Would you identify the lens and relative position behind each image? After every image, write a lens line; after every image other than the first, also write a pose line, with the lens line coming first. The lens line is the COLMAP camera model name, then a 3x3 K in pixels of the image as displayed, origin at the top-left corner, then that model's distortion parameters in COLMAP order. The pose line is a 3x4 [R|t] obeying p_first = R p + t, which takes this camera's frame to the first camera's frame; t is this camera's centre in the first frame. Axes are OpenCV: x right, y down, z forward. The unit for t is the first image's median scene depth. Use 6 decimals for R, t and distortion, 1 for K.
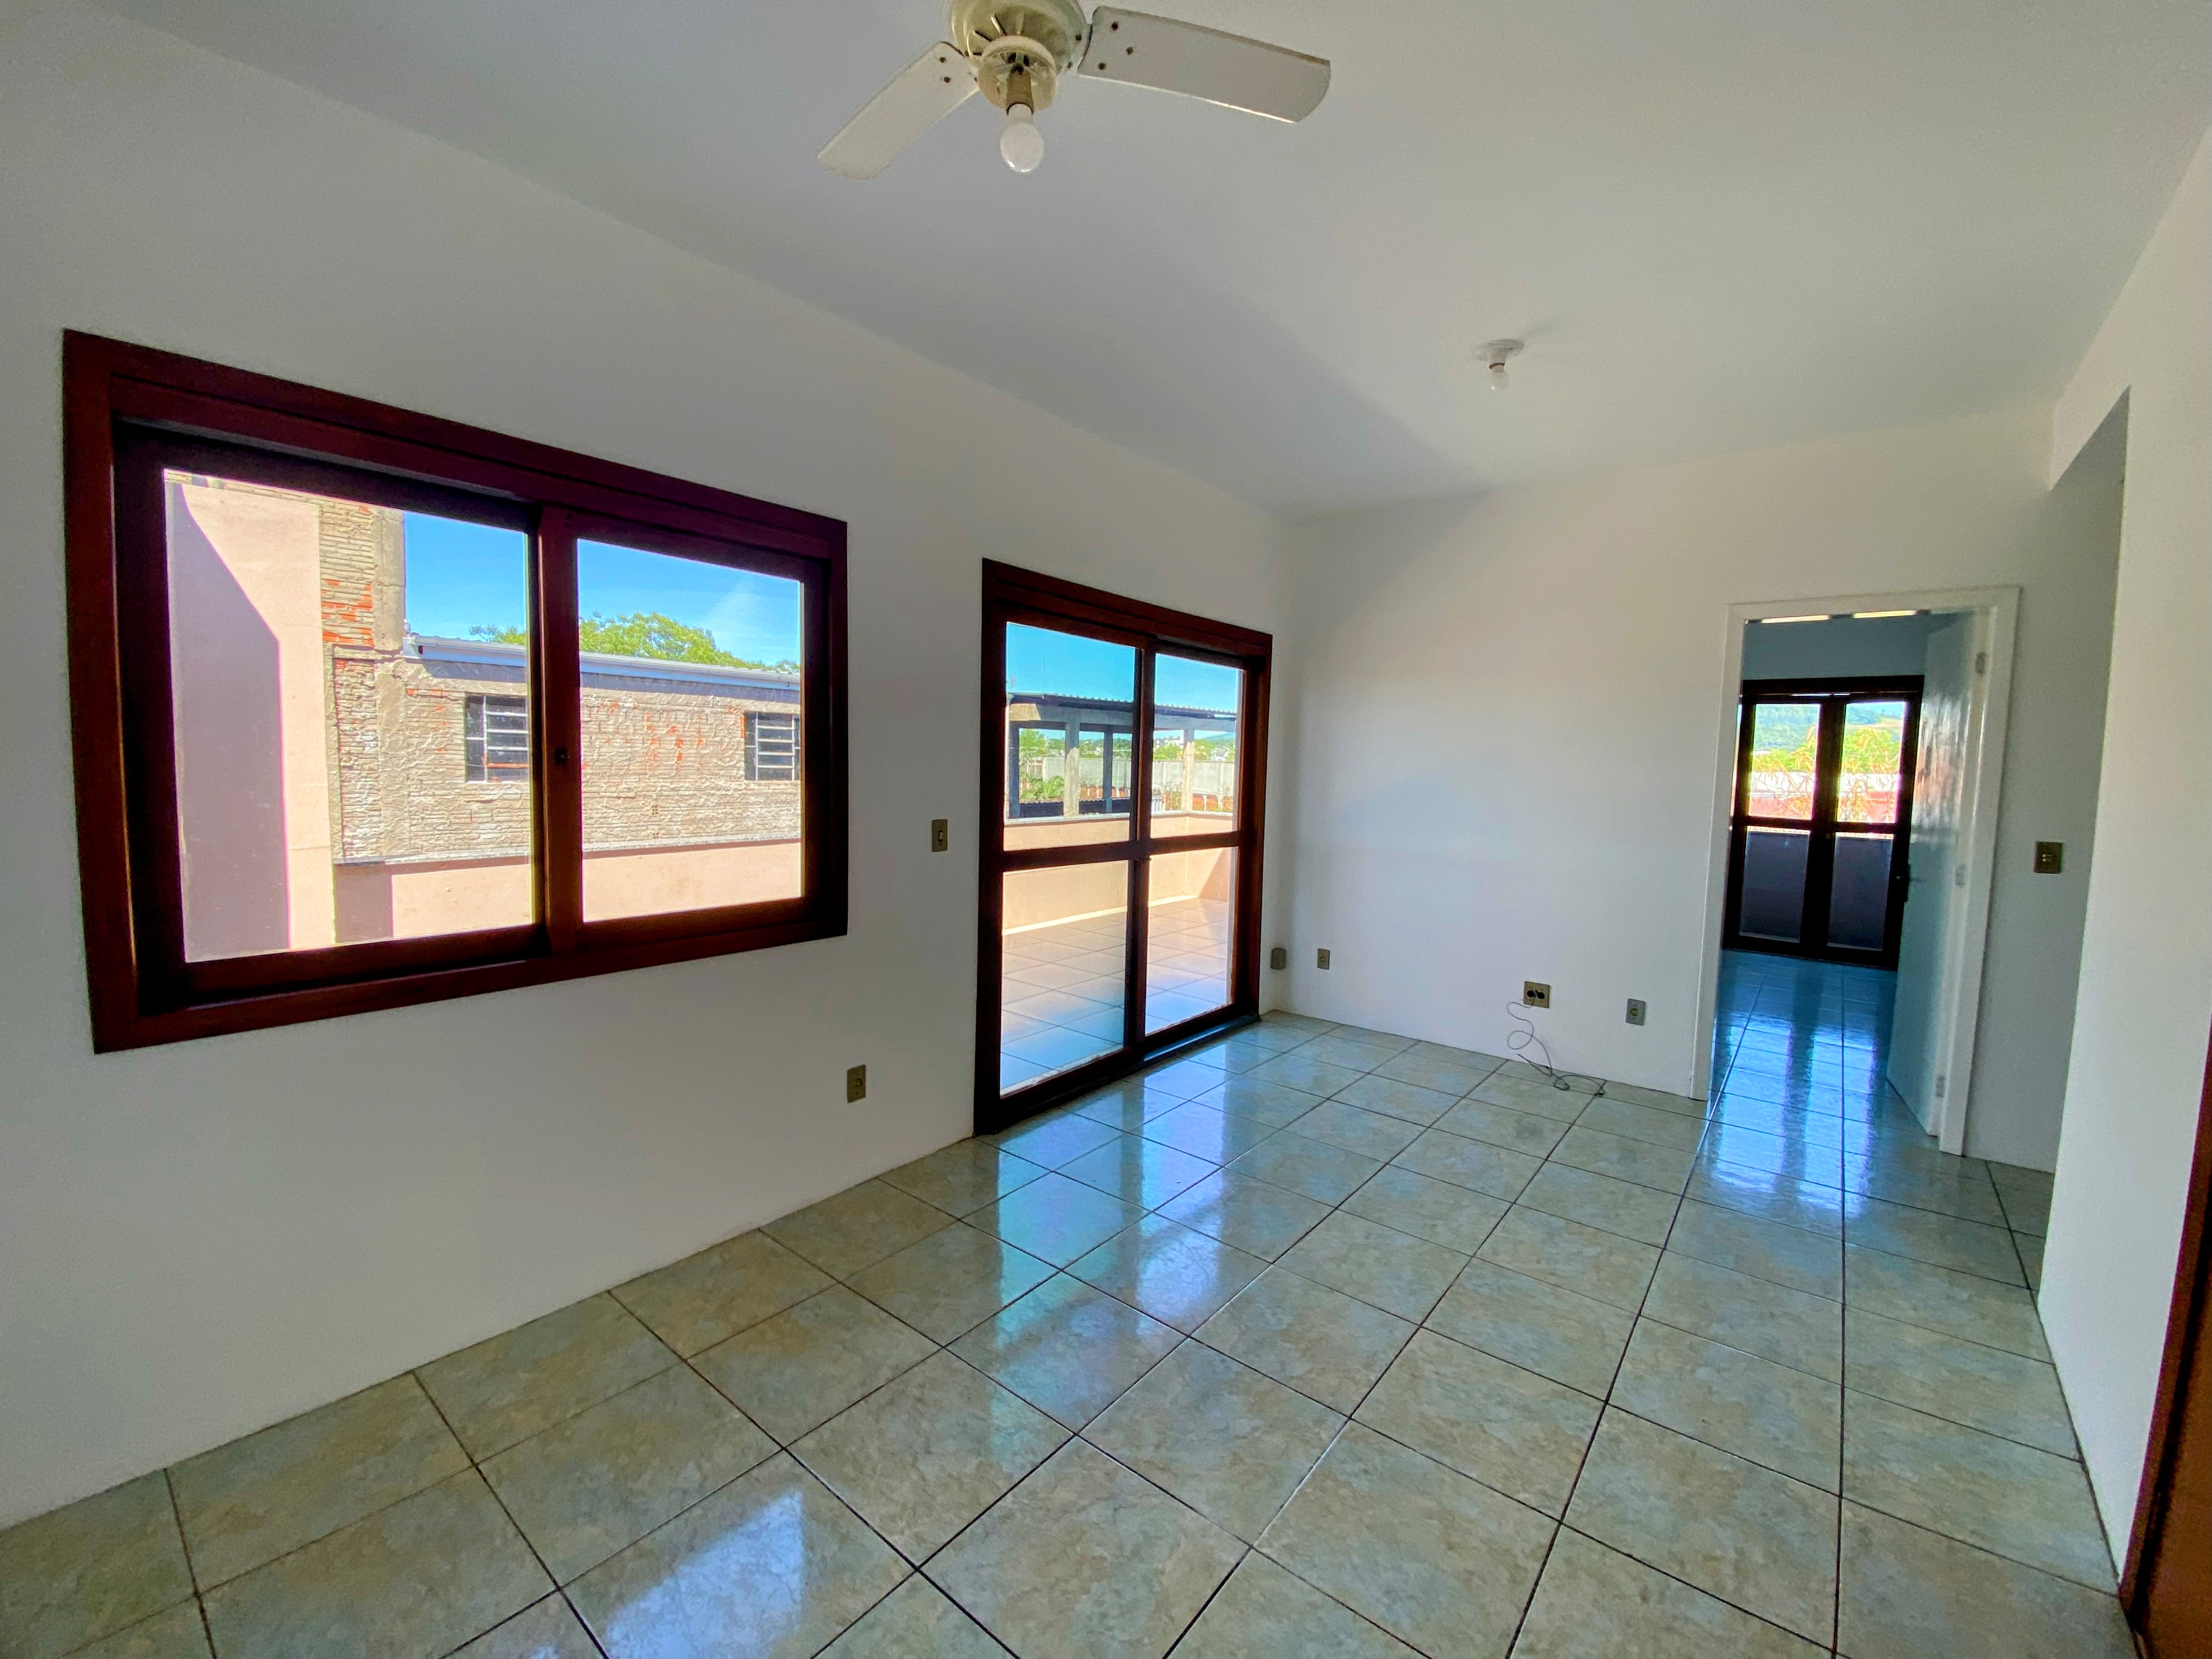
lens RADIAL K [[892.9, 0, 1106.0], [0, 892.9, 829.5], [0, 0, 1]] dist [0.014887, -0.018144]
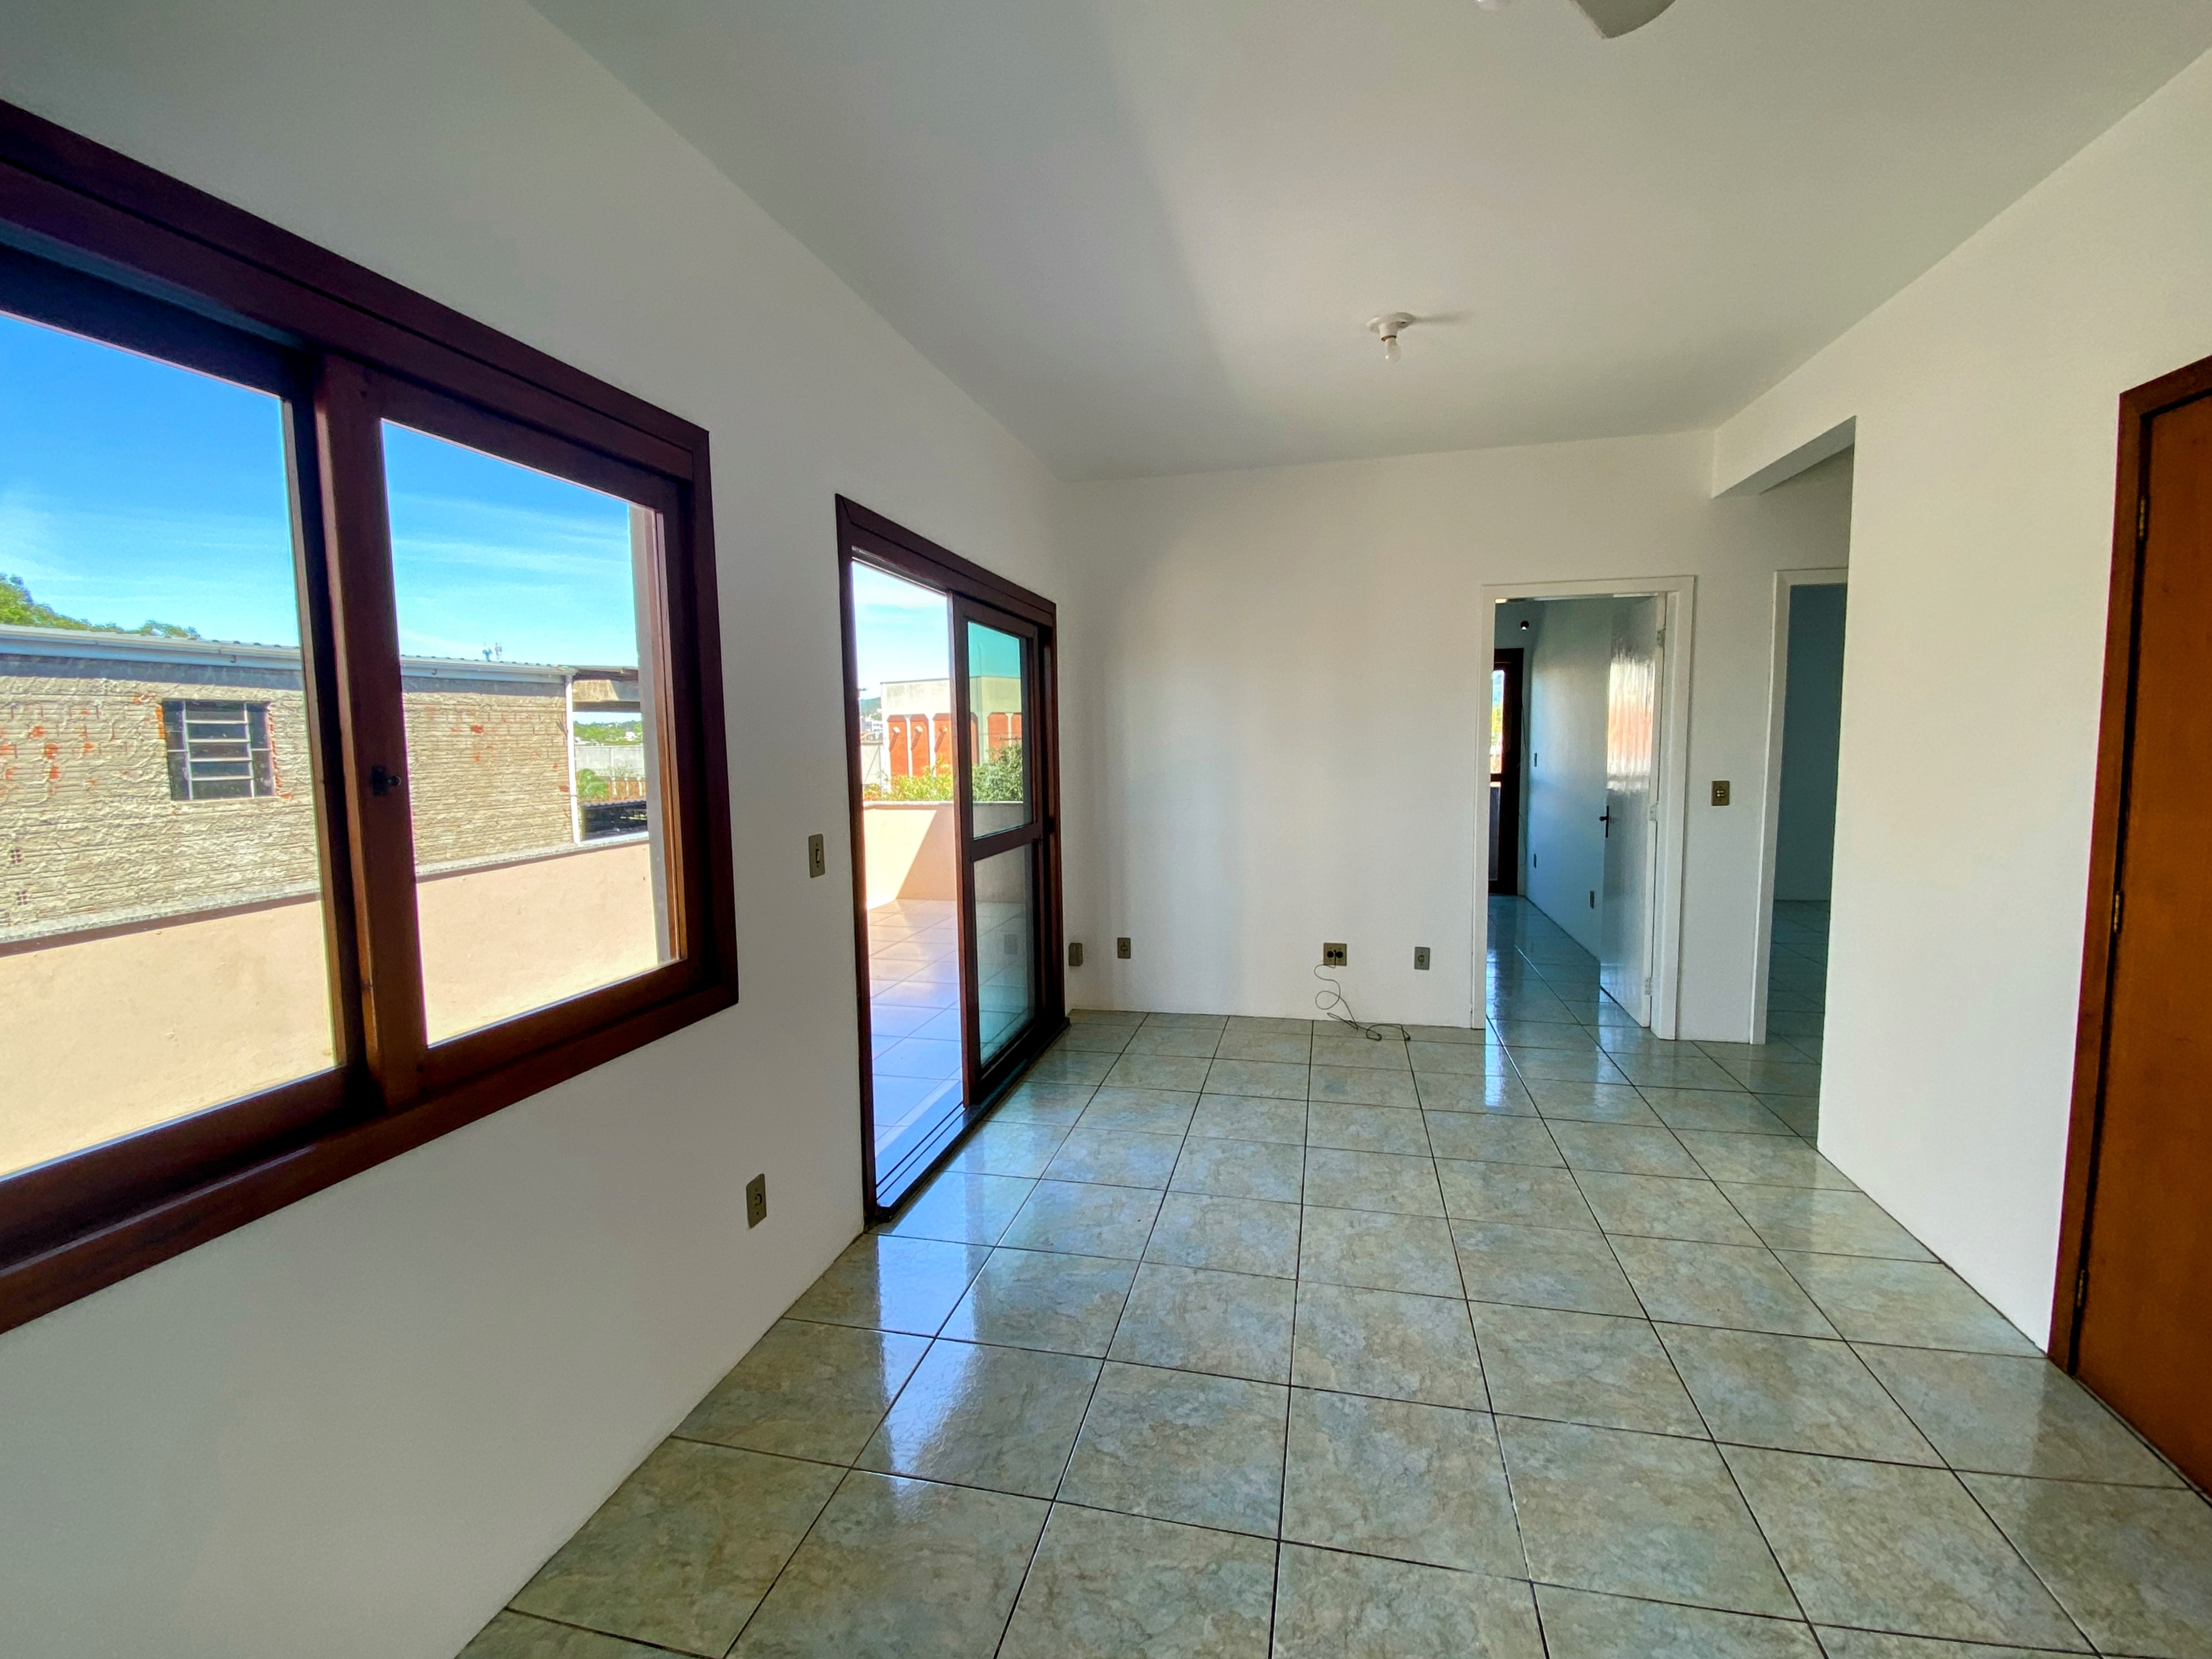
lens RADIAL K [[957.9, 0, 1101.2], [0, 957.9, 833.6], [0, 0, 1]] dist [0.020660, -0.022355]
pose [[0.900648, -0.083021, 0.426545, -0.288175], [0.073403, 0.996541, 0.038973, -0.024313], [-0.428305, -0.003792, 0.903626, 0.136538]]
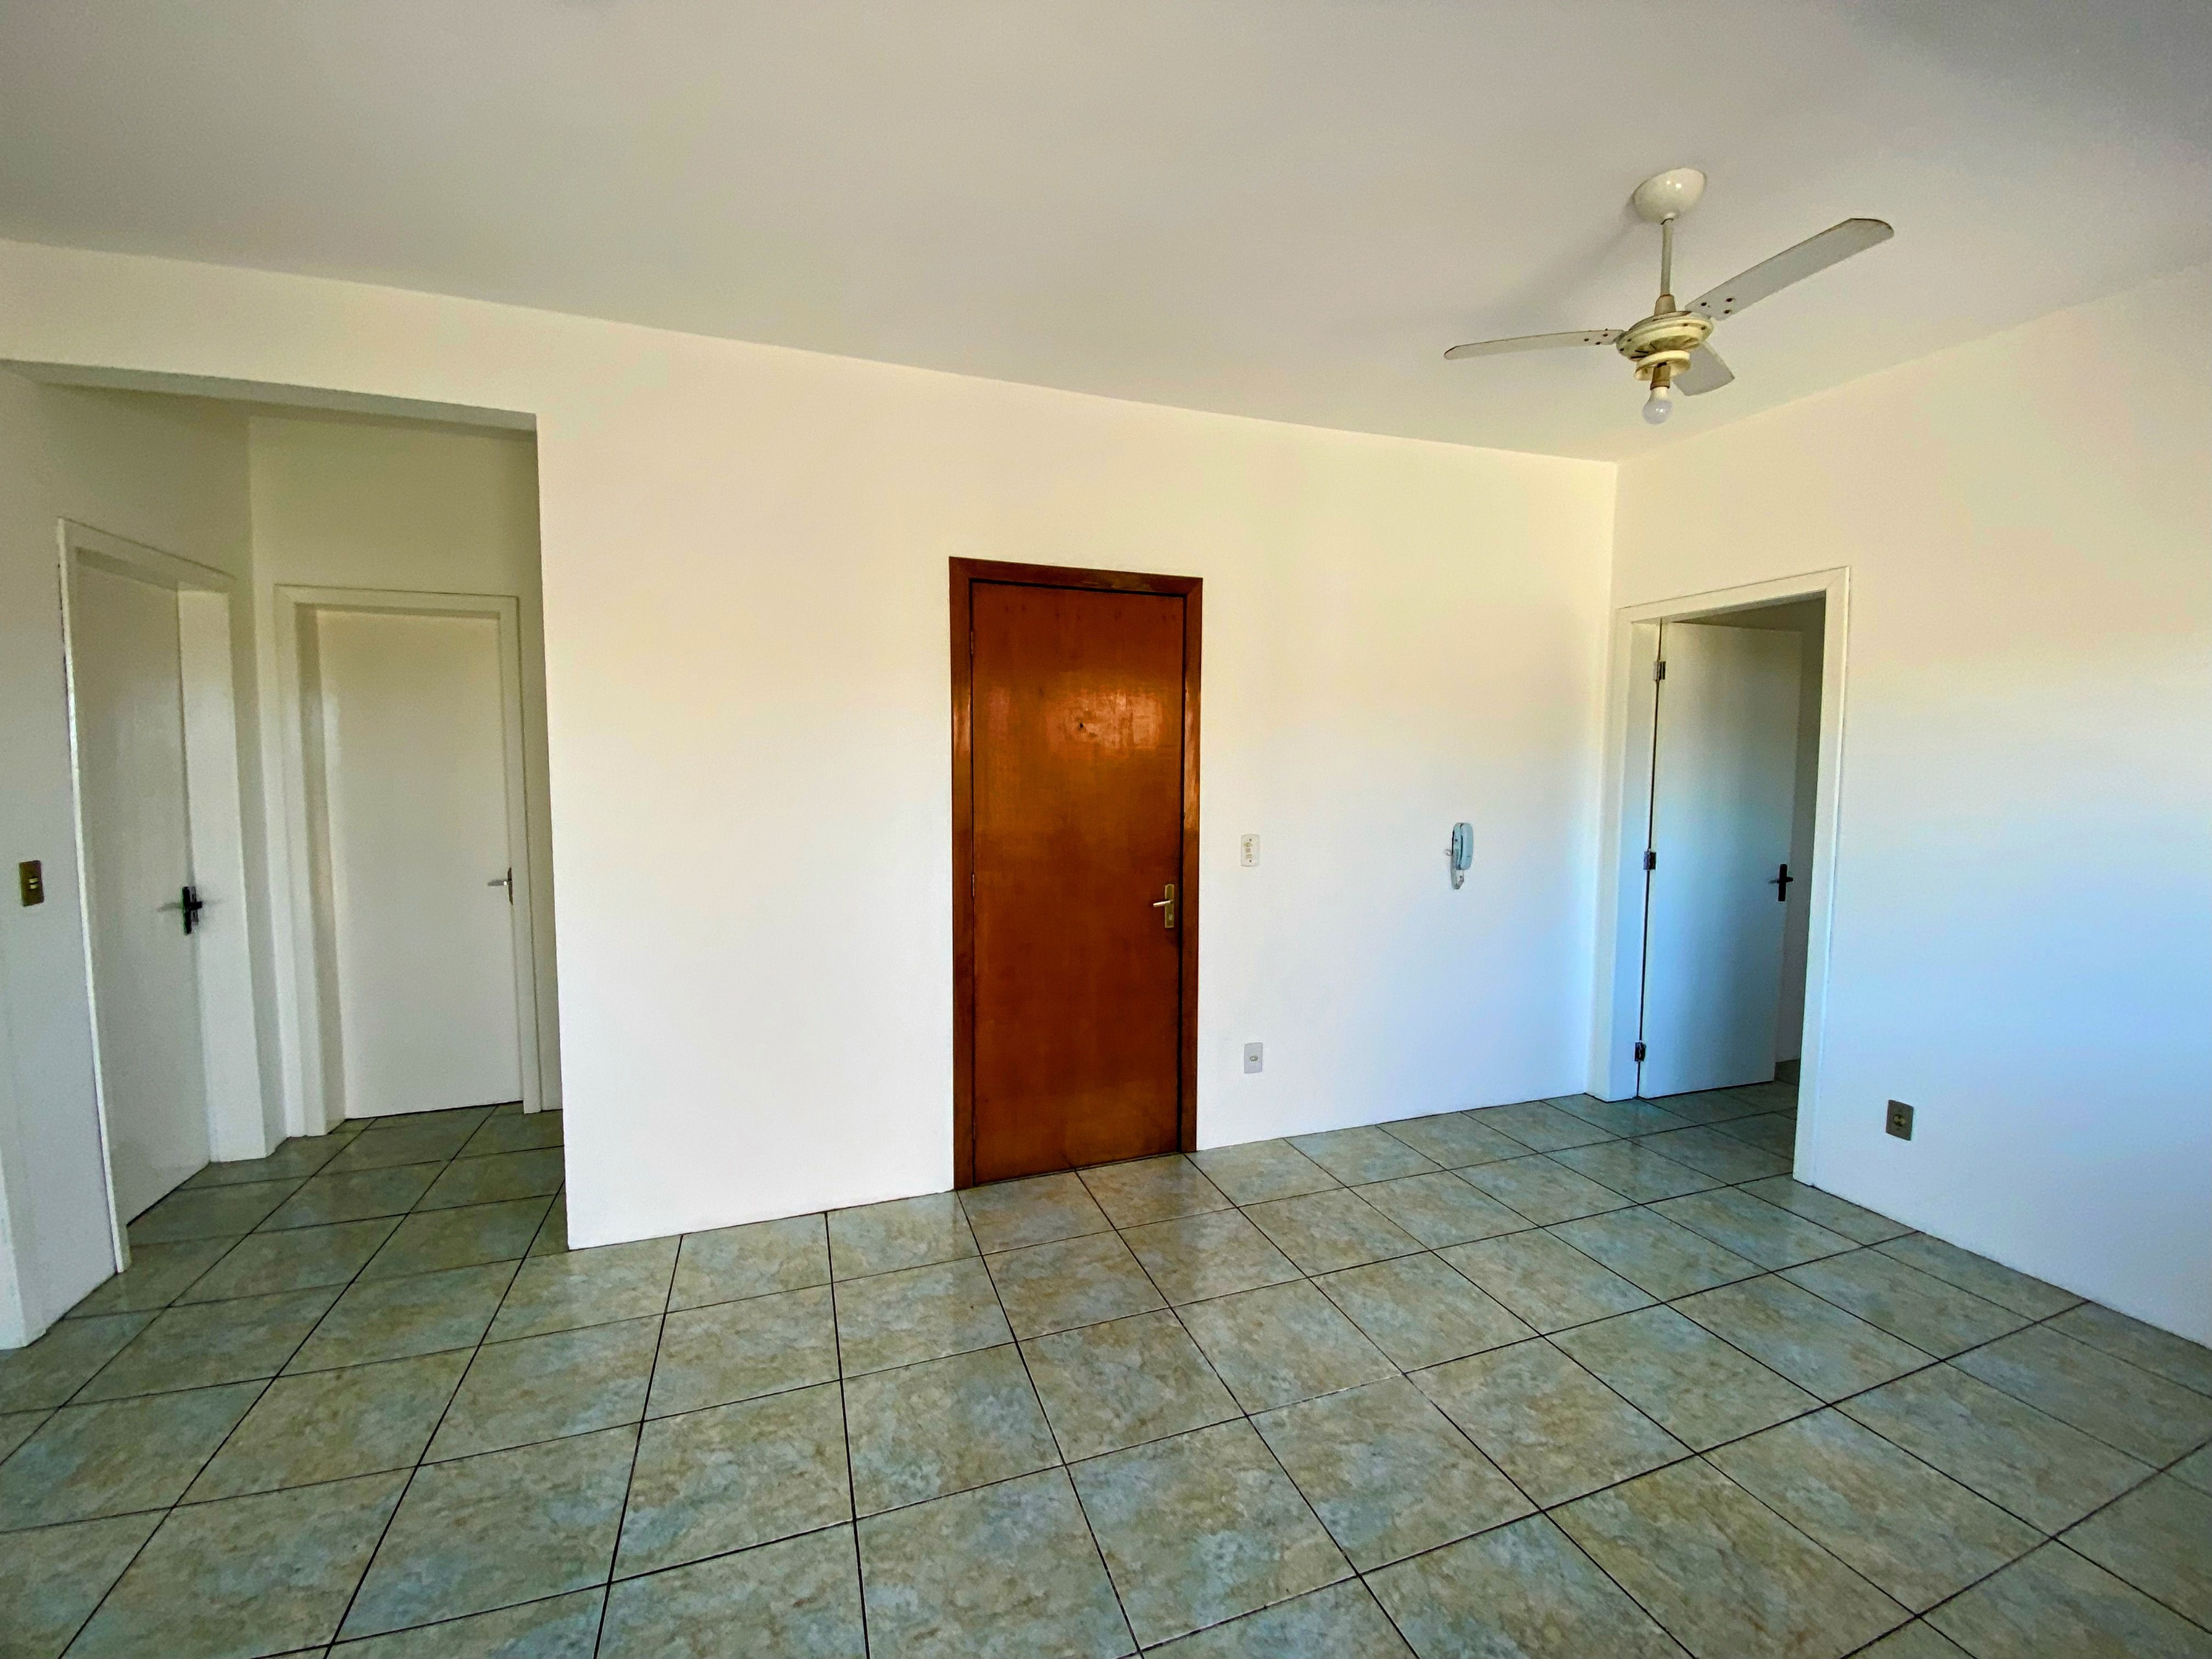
lens RADIAL K [[892.9, 0, 1106.0], [0, 892.9, 829.5], [0, 0, 1]] dist [0.014887, -0.018144]
pose [[-0.853418, -0.065653, 0.517076, -0.044252], [0.017510, 0.987864, 0.154329, -0.097035], [-0.520933, 0.140761, -0.841911, 1.059443]]
